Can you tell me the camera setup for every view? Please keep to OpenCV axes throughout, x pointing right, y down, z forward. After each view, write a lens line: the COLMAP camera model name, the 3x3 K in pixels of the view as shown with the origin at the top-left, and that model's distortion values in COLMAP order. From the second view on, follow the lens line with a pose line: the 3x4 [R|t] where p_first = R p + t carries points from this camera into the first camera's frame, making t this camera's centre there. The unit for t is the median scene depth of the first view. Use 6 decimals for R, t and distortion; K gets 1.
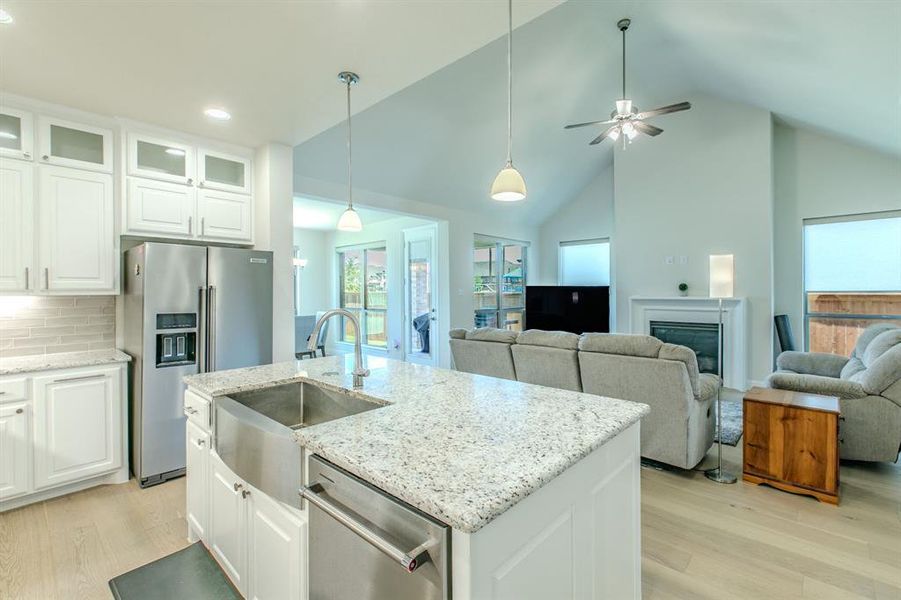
lens RADIAL K [[400.0, 0, 450.5], [0, 400.0, 300.0], [0, 0, 1]] dist [0.000897, -0.000139]
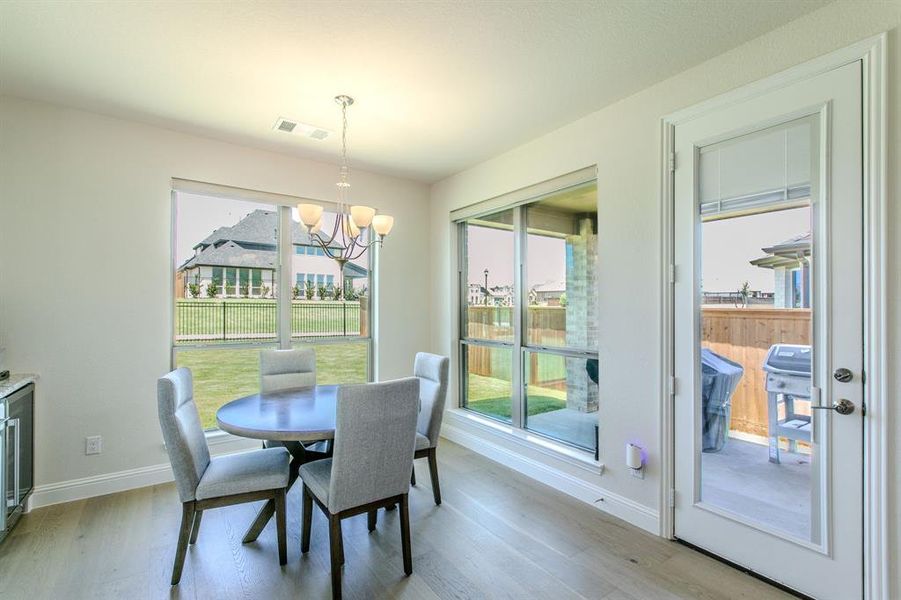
lens RADIAL K [[400.0, 0, 450.5], [0, 400.0, 300.0], [0, 0, 1]] dist [0.000897, -0.000139]
pose [[0.980141, -0.005722, -0.198220, -0.225706], [-0.000141, 0.999563, -0.029551, -0.015019], [0.198303, 0.028992, 0.979712, 0.629945]]
